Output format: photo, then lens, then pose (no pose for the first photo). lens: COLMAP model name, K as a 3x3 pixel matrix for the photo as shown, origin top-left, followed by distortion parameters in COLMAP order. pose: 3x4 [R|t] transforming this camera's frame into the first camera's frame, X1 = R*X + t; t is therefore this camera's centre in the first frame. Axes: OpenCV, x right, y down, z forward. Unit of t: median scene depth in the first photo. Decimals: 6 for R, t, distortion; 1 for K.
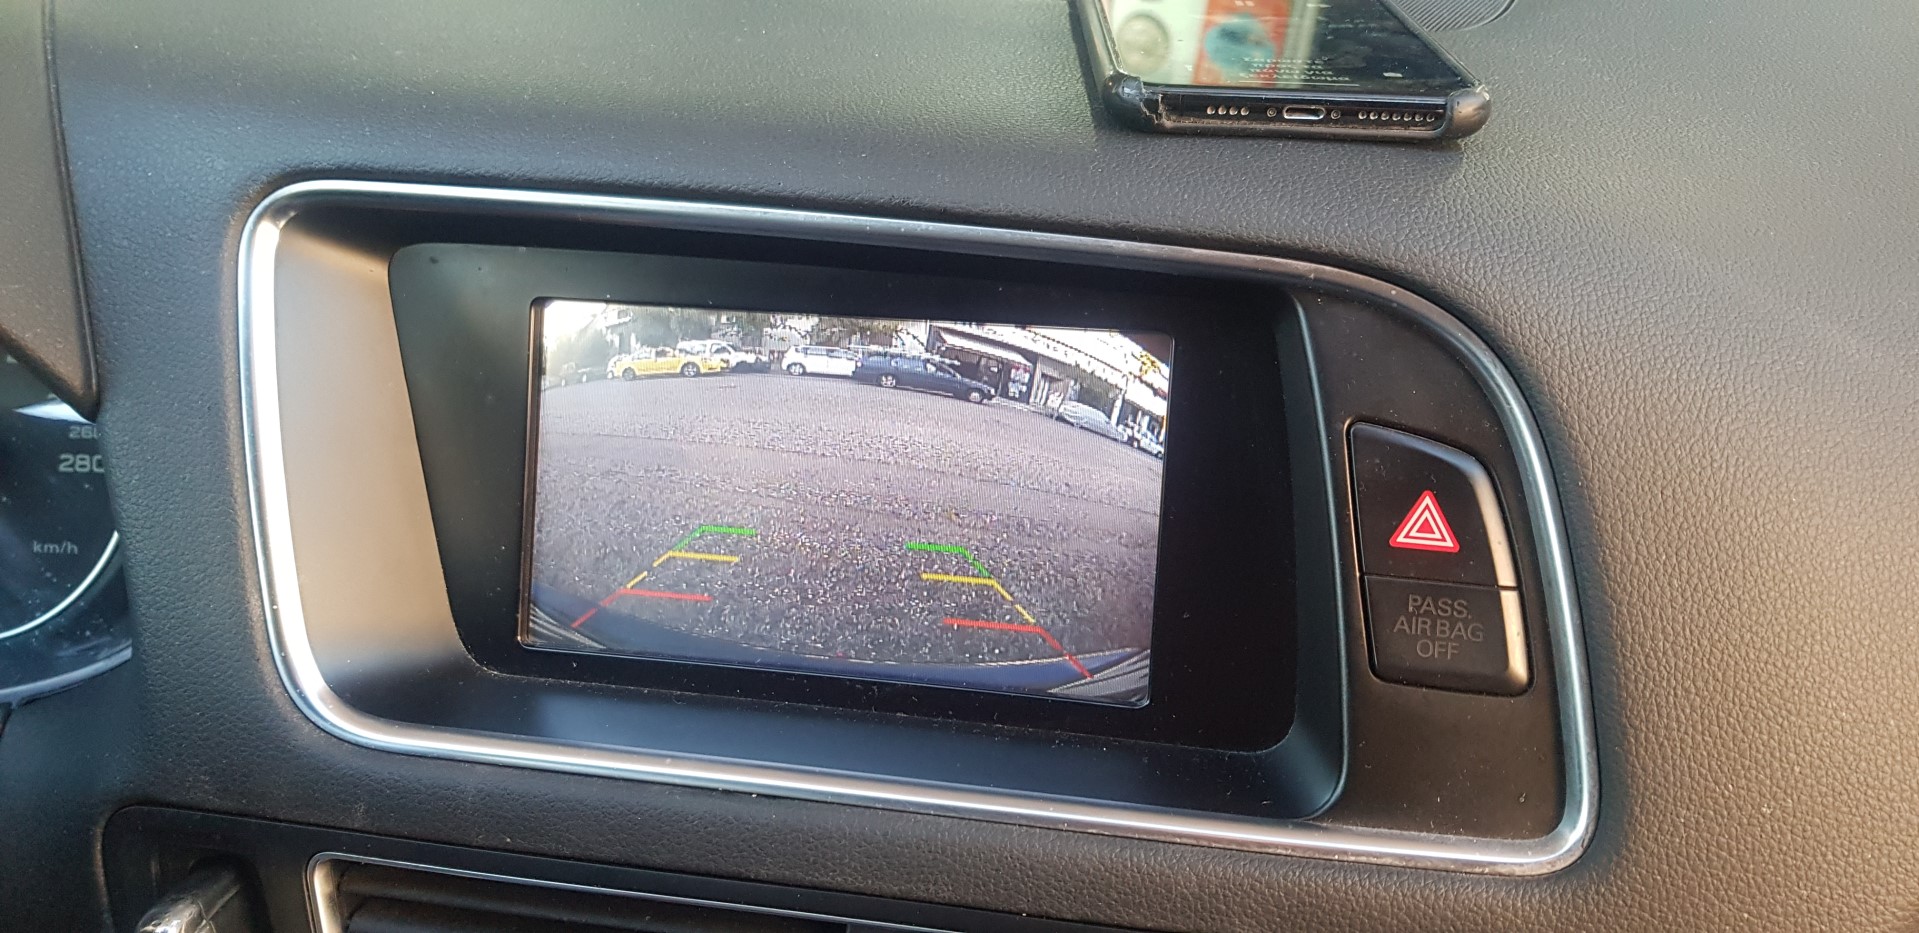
lens RADIAL K [[1422.0, 0, 920.1], [0, 1422.0, 469.9], [0, 0, 1]] dist [0.062849, -0.116391]
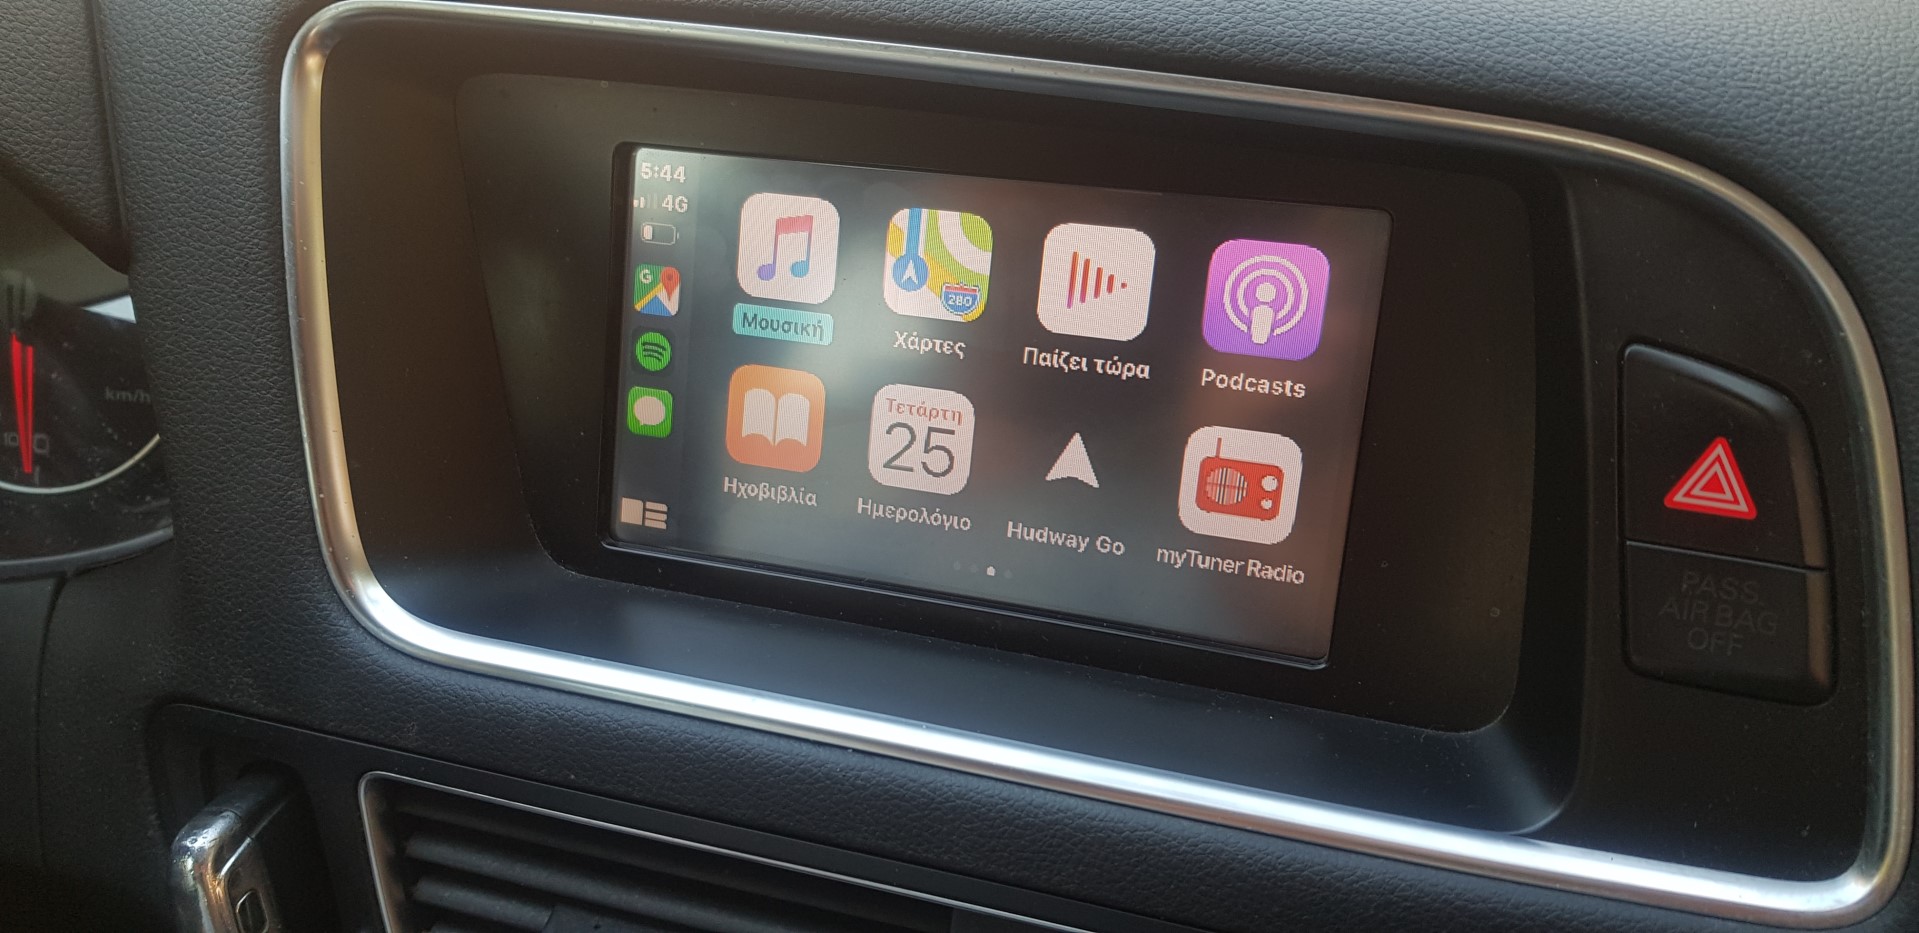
lens RADIAL K [[1447.1, 0, 939.1], [0, 1447.1, 464.0], [0, 0, 1]] dist [0.042830, -0.085713]
pose [[0.994903, 0.047946, -0.088712, 0.004779], [-0.037919, 0.993047, 0.111443, -0.042284], [0.093439, -0.107511, 0.989803, 0.177684]]
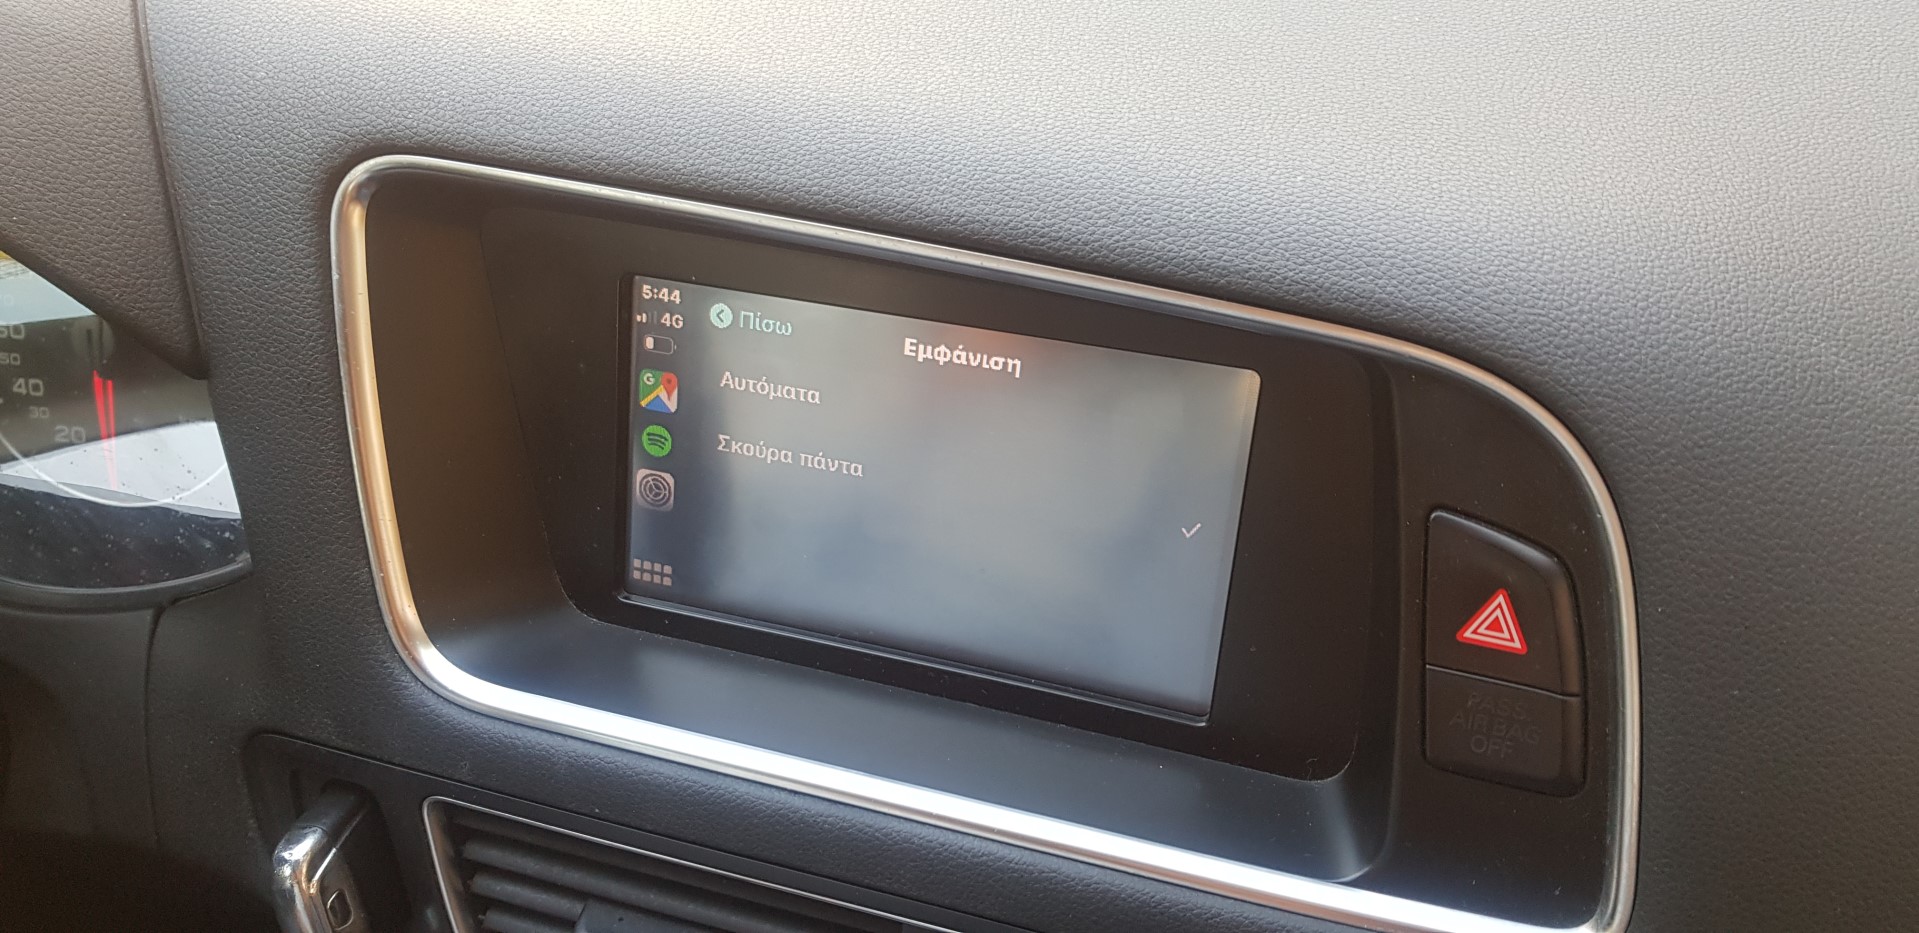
lens RADIAL K [[1405.6, 0, 959.5], [0, 1405.6, 466.5], [0, 0, 1]] dist [0.069742, -0.121258]
pose [[0.994990, 0.057444, -0.081819, 0.061209], [-0.037992, 0.974299, 0.222033, -0.261936], [0.092471, -0.217812, 0.971600, 0.048909]]
